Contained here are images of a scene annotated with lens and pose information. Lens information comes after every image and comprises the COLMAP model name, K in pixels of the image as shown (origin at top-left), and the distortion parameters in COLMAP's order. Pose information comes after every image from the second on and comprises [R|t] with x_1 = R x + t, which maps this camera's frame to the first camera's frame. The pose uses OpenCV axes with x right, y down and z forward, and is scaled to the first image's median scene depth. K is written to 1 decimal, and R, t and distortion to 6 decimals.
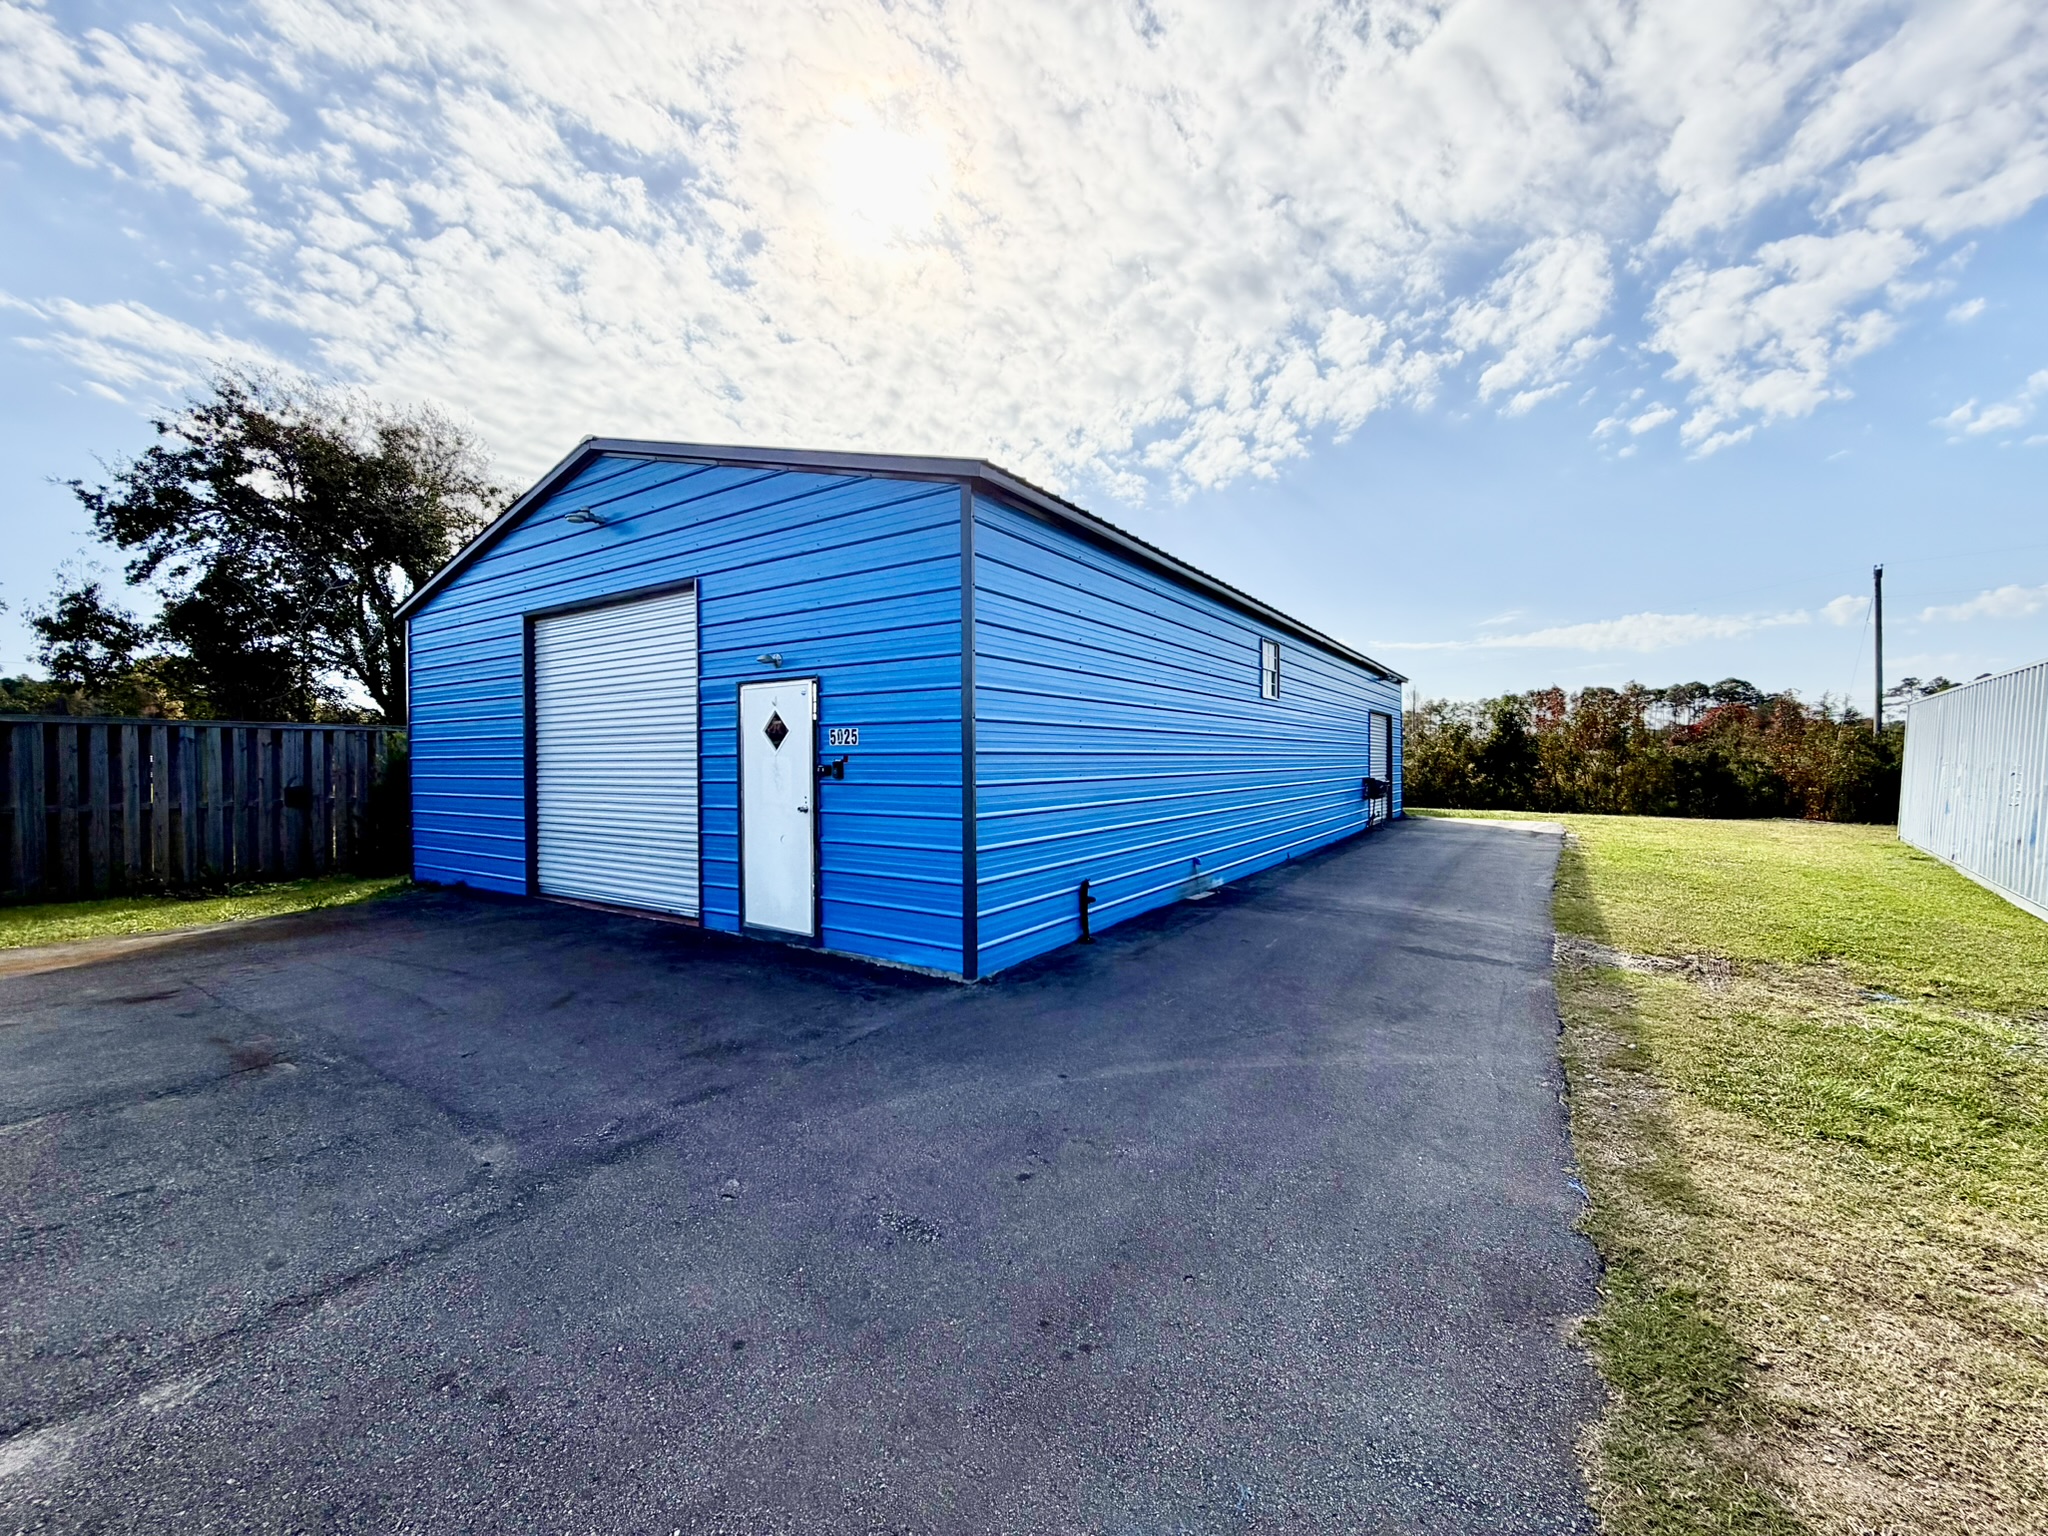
lens RADIAL K [[821.9, 0, 1012.4], [0, 821.9, 776.7], [0, 0, 1]] dist [0.003004, -0.000713]
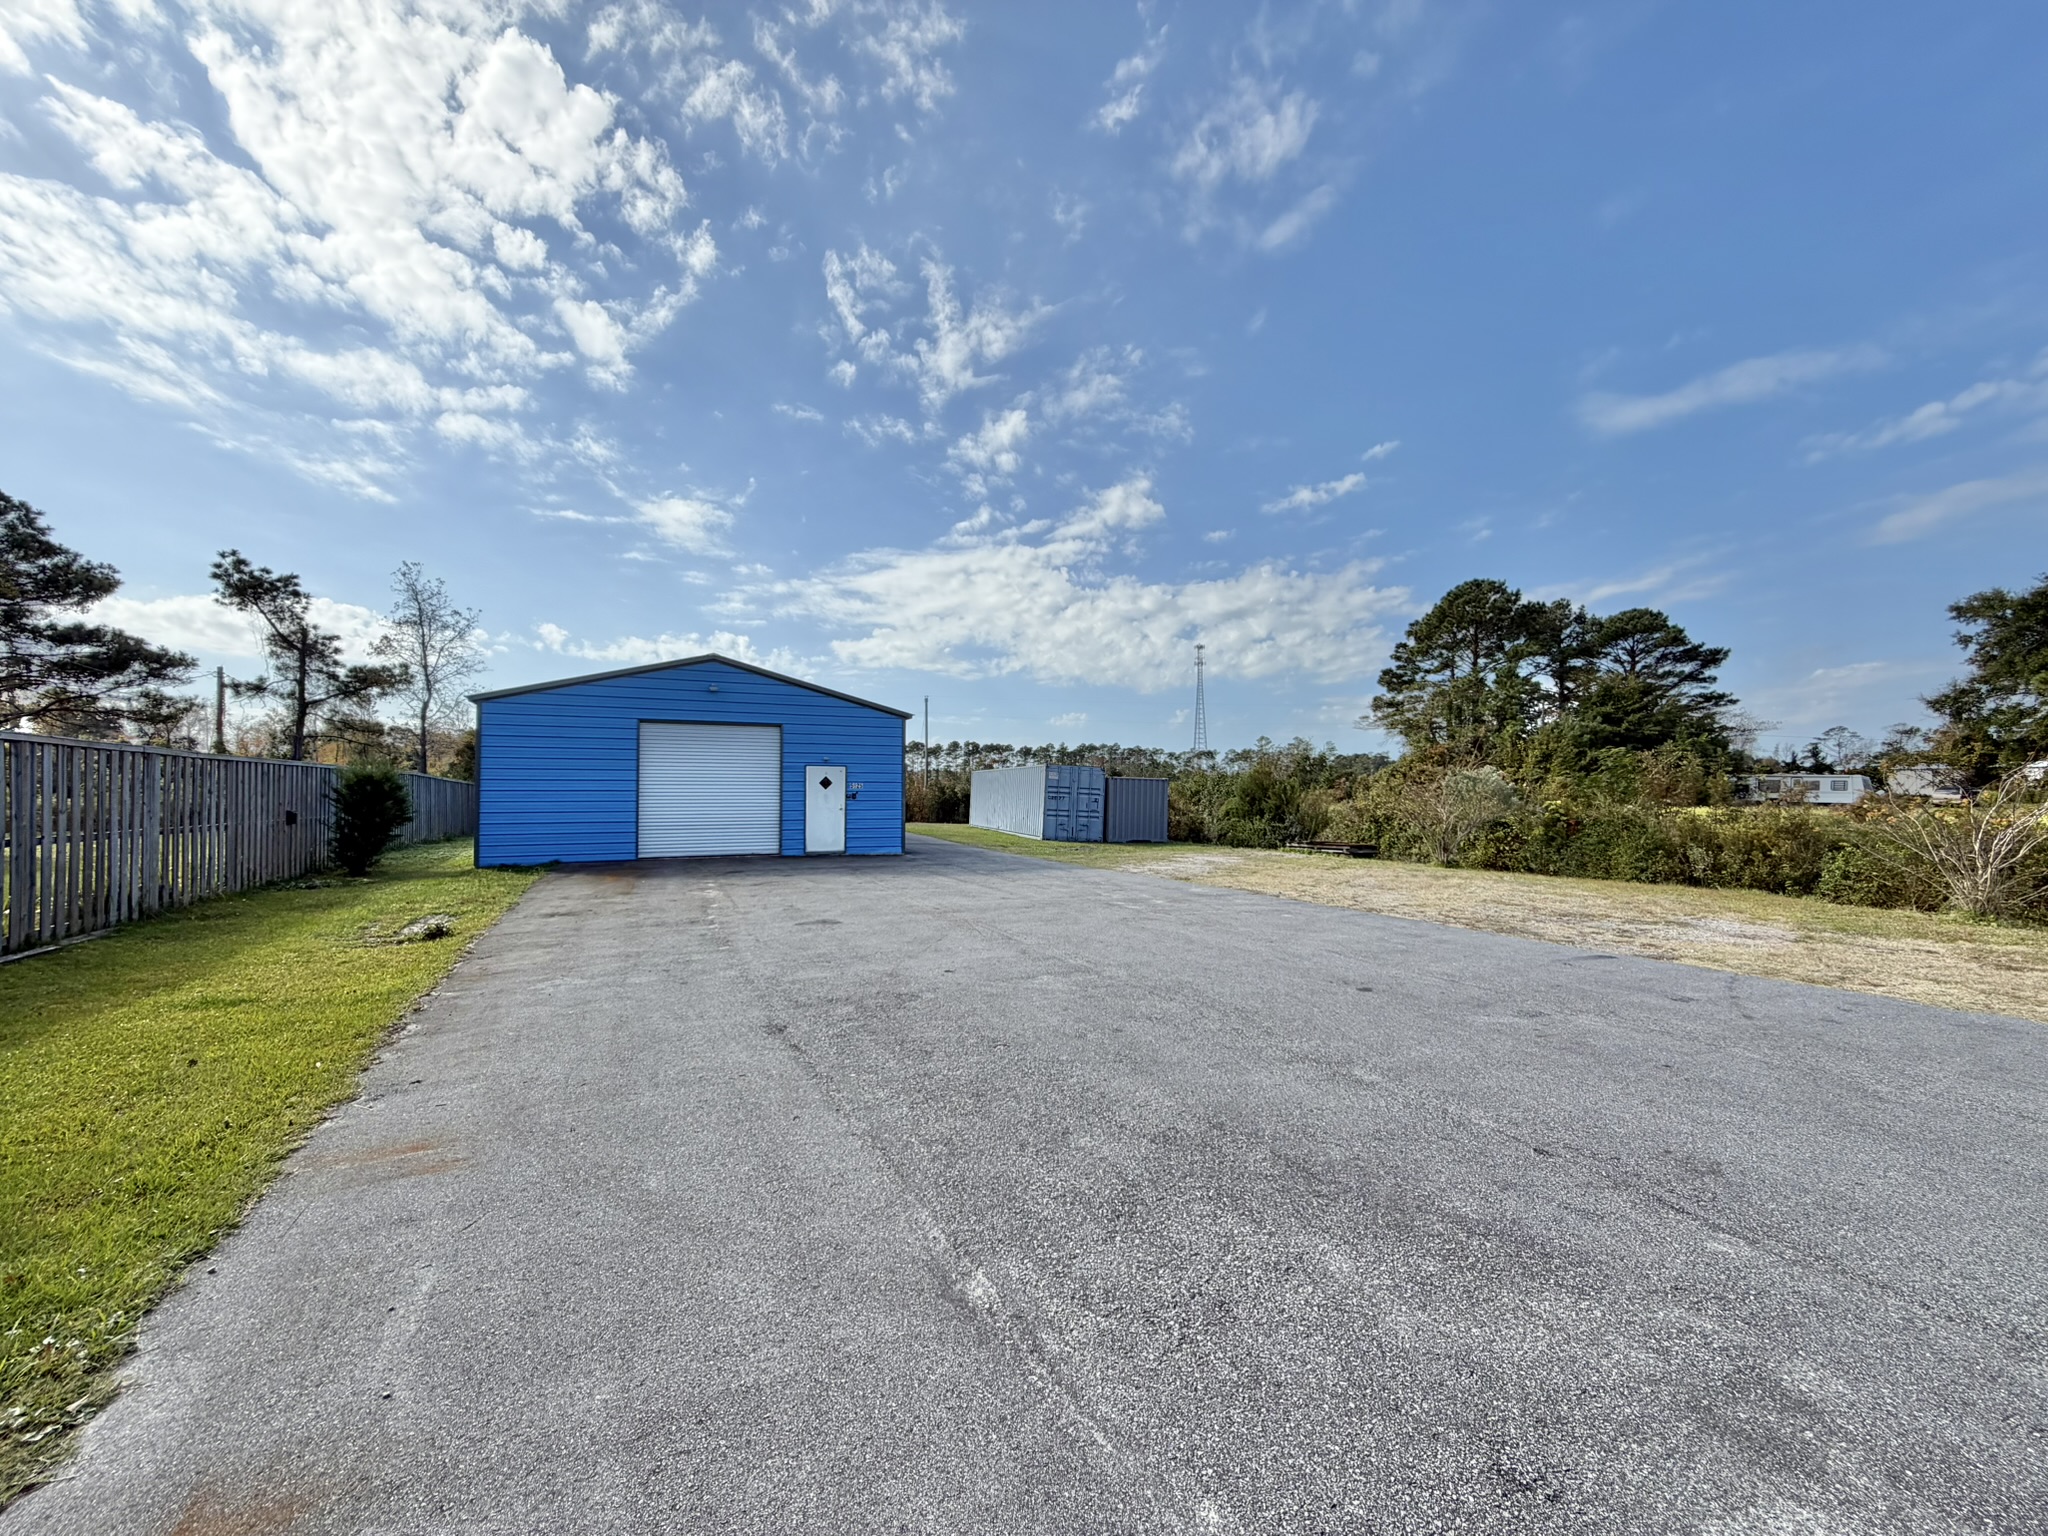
lens RADIAL K [[821.9, 0, 1020.8], [0, 821.9, 779.9], [0, 0, 1]] dist [0.003004, -0.000713]
pose [[0.537613, 0.019504, 0.842966, -2.444628], [0.009694, 0.999523, -0.029309, 0.027254], [-0.843136, 0.023929, 0.537168, -1.193187]]
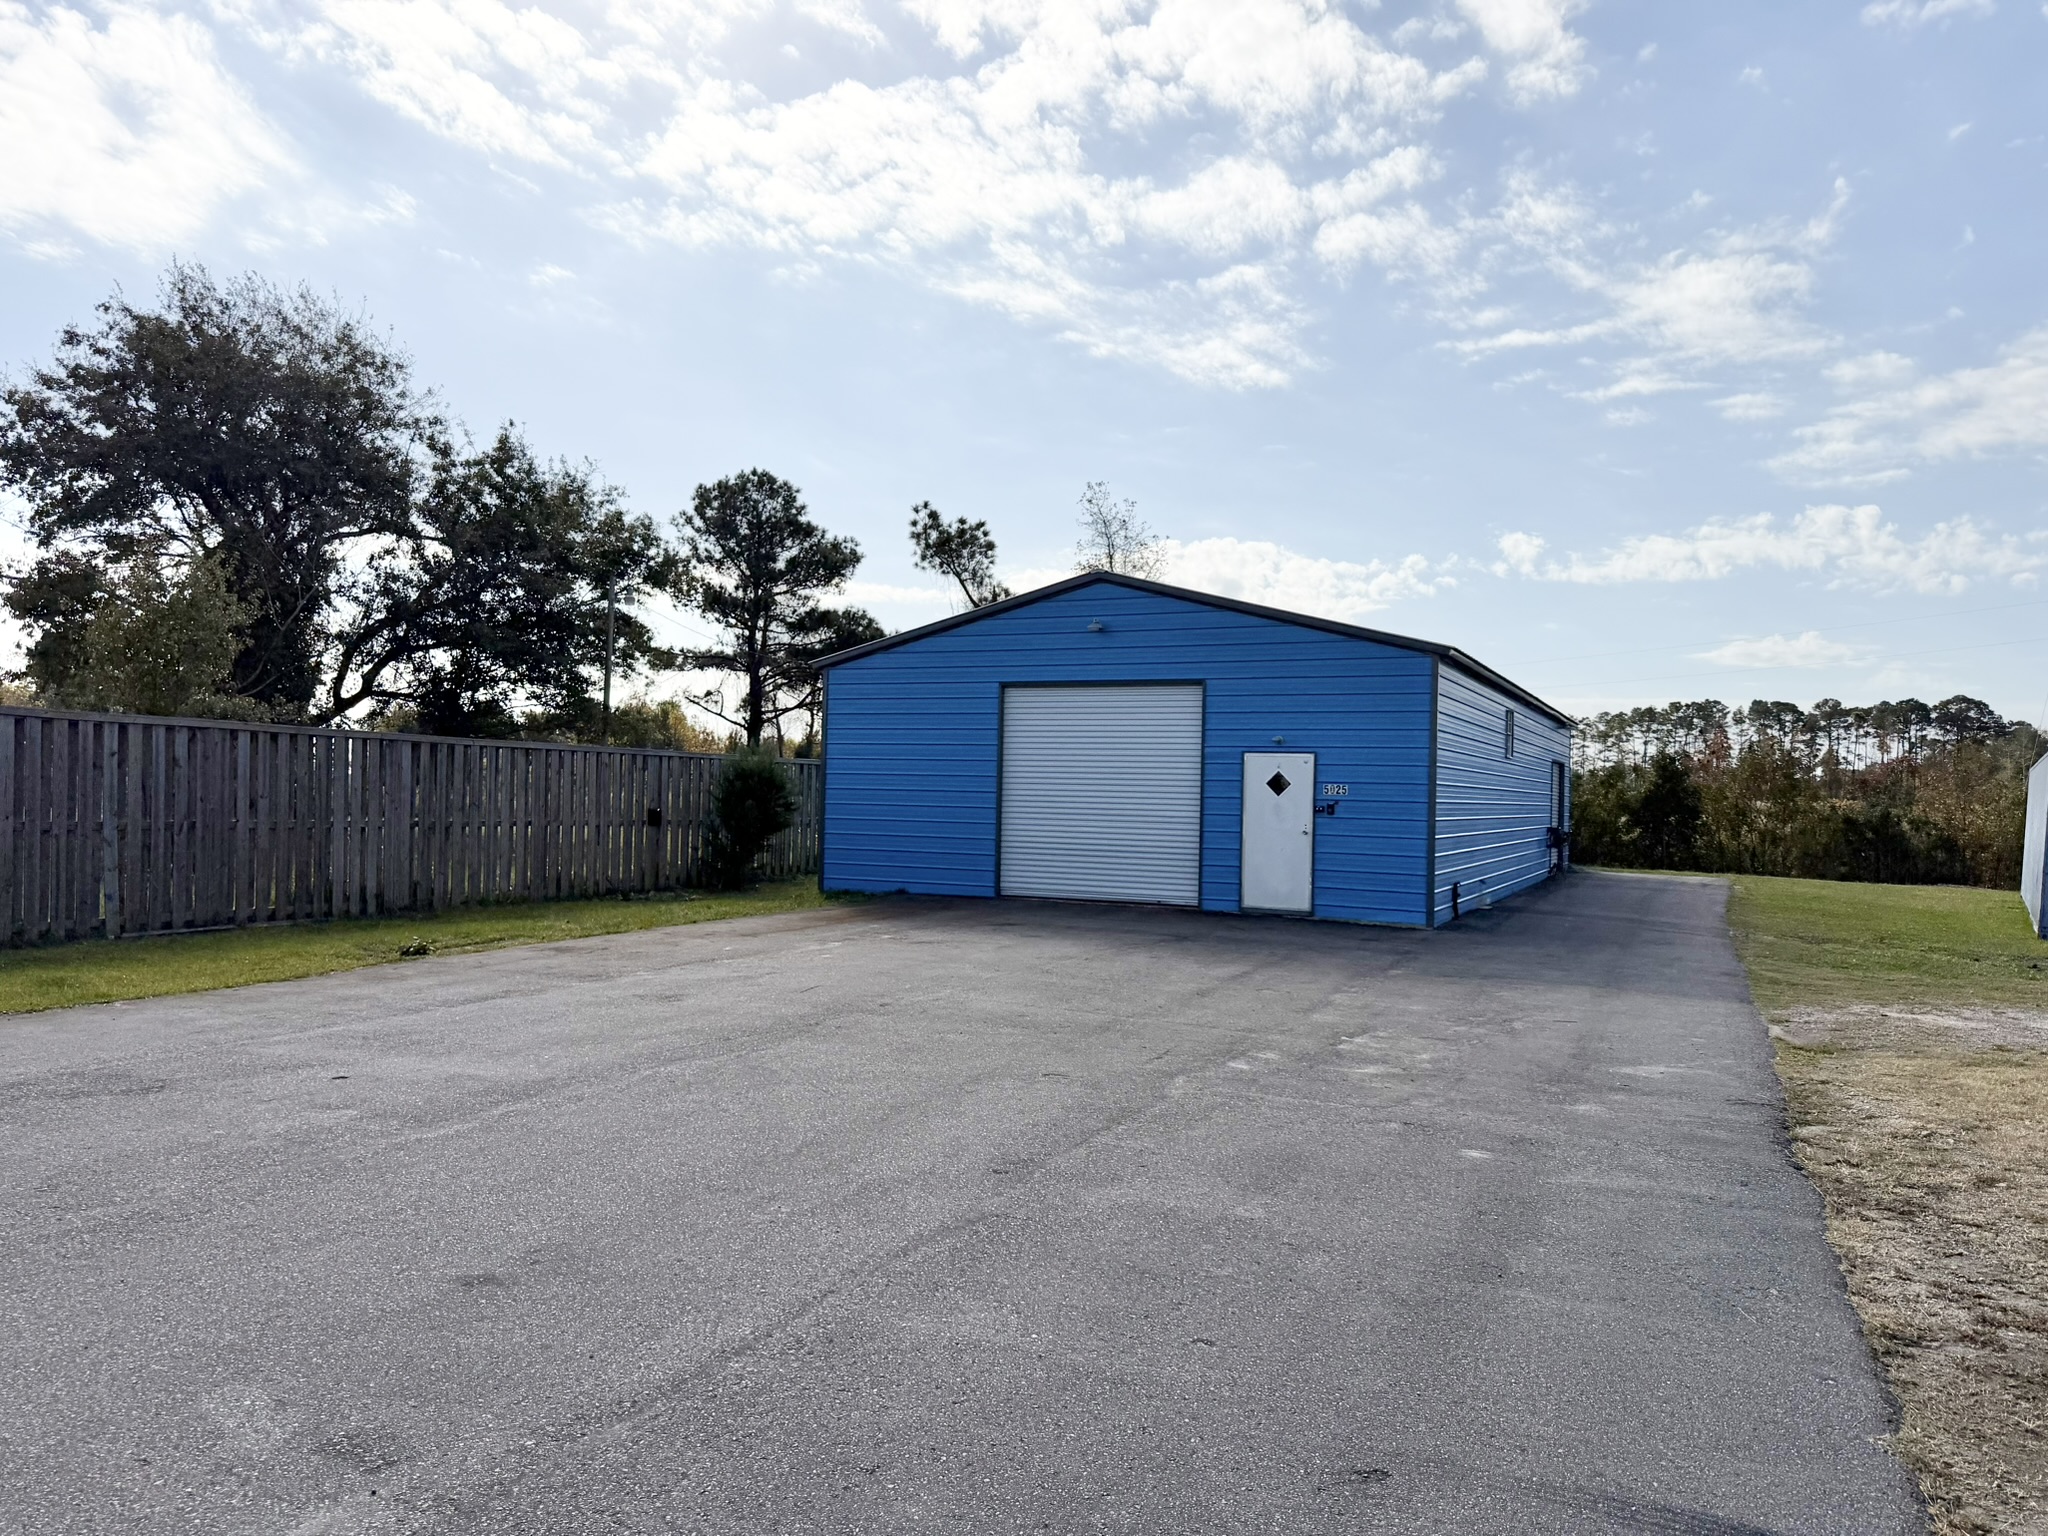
lens RADIAL K [[1437.0, 0, 1020.8], [0, 1437.0, 763.5], [0, 0, 1]] dist [0.028815, -0.036424]
pose [[0.990096, 0.032386, 0.136609, -1.193078], [-0.027105, 0.998818, -0.040340, 0.033192], [-0.137754, 0.036237, 0.989803, -1.739873]]
